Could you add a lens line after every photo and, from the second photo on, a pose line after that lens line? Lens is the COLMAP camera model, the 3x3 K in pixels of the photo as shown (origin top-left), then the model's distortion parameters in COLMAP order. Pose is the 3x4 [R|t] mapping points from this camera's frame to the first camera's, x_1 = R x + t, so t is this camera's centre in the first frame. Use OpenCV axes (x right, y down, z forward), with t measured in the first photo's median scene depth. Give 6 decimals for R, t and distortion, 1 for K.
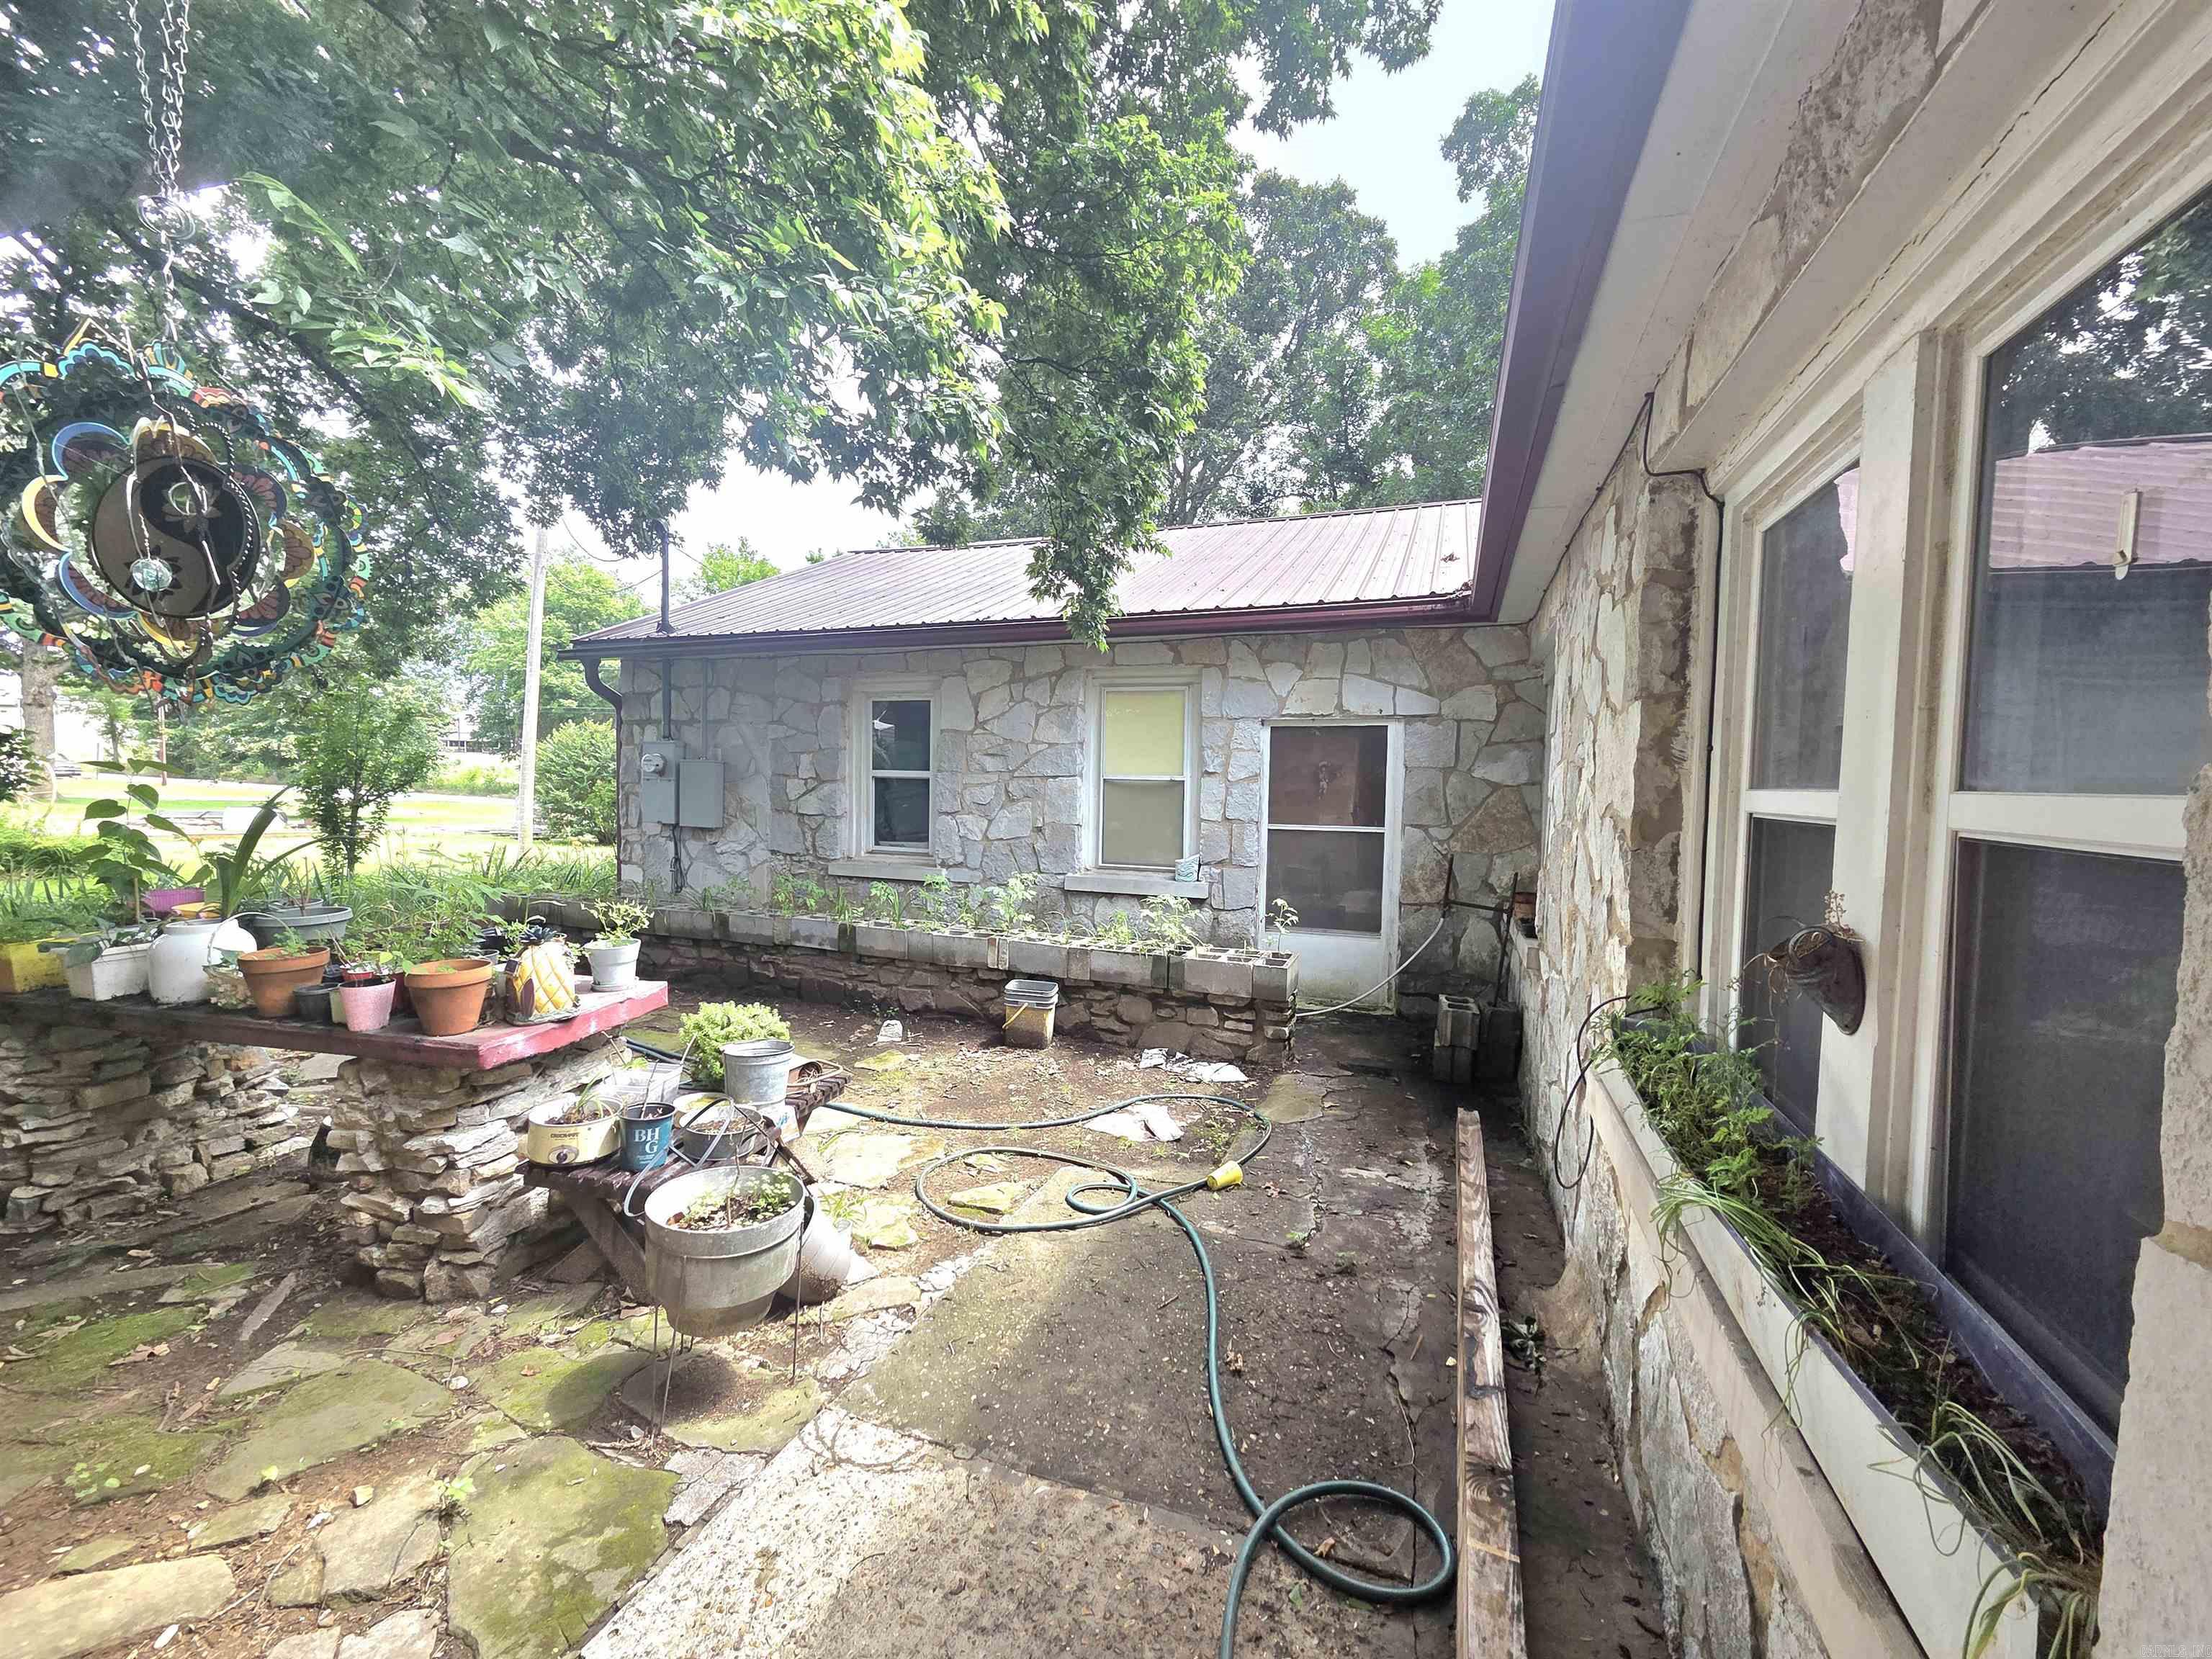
lens RADIAL K [[904.6, 0, 1108.8], [0, 904.6, 831.5], [0, 0, 1]] dist [0.008358, -0.000135]
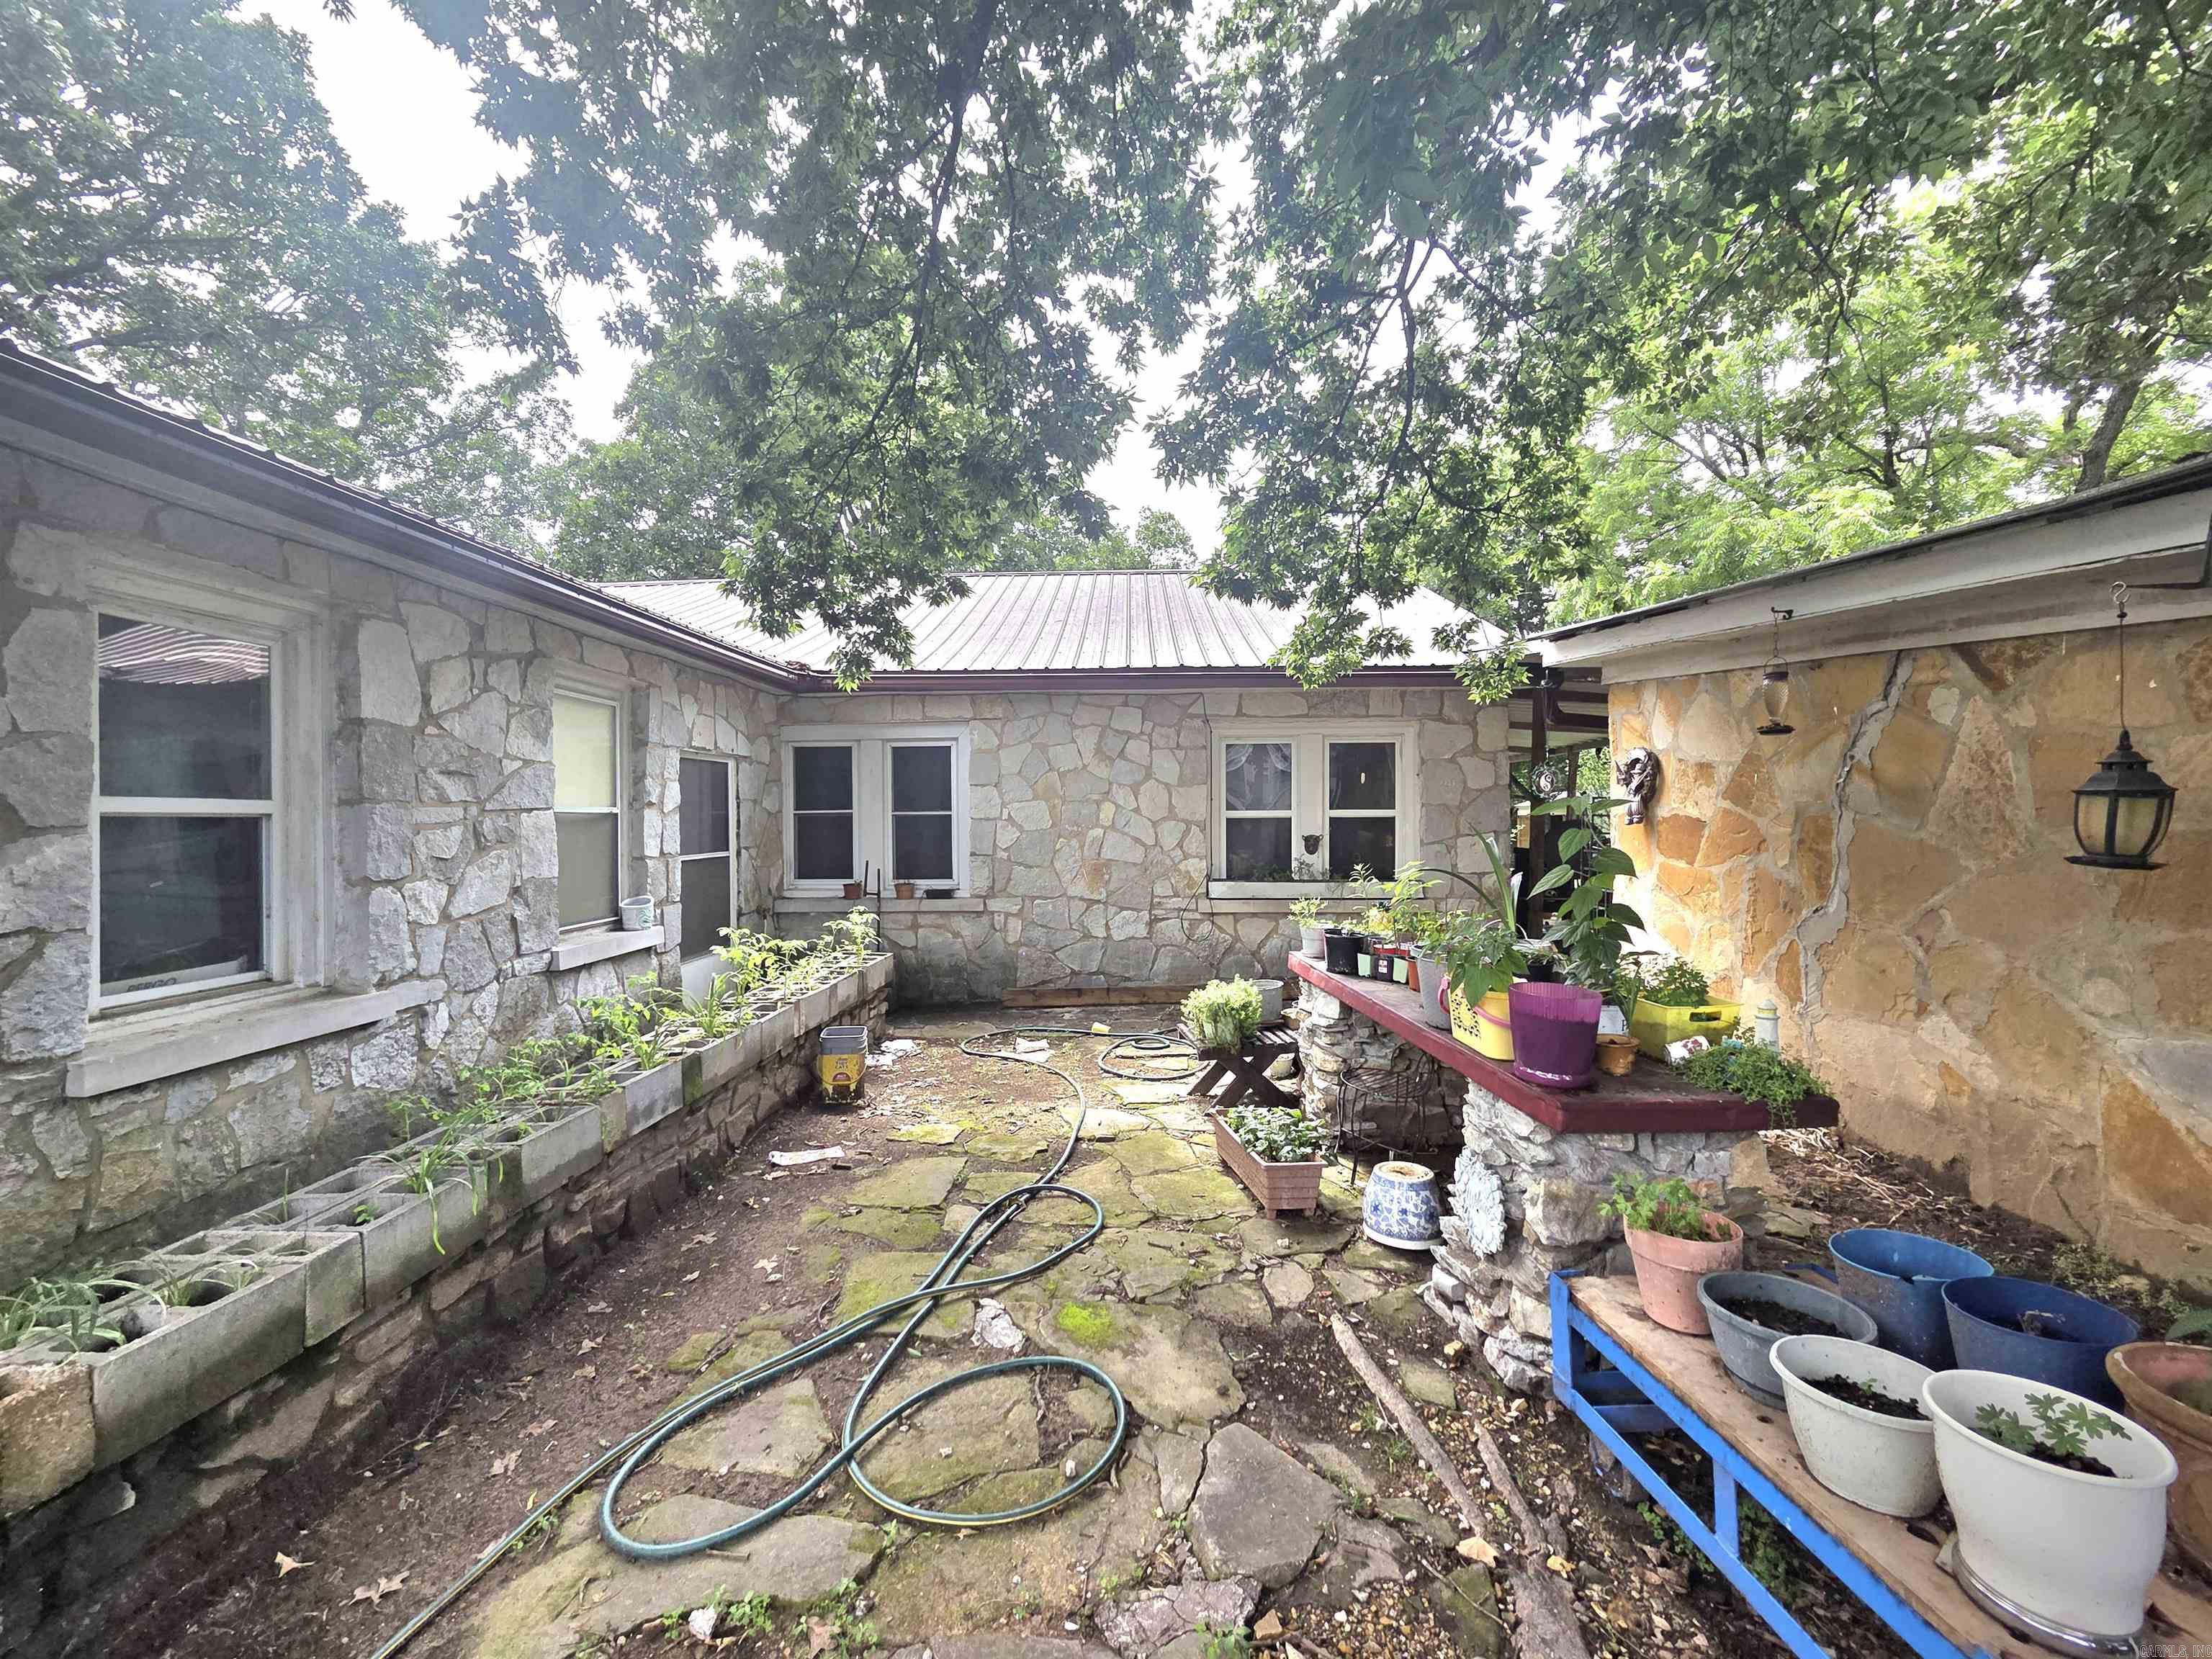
lens RADIAL K [[904.6, 0, 1106.9], [0, 904.6, 819.9], [0, 0, 1]] dist [0.008358, -0.000135]
pose [[-0.317977, -0.020576, 0.947875, -0.834978], [0.049411, 0.998046, 0.038241, -0.057534], [-0.946810, 0.058996, -0.316339, 0.805038]]
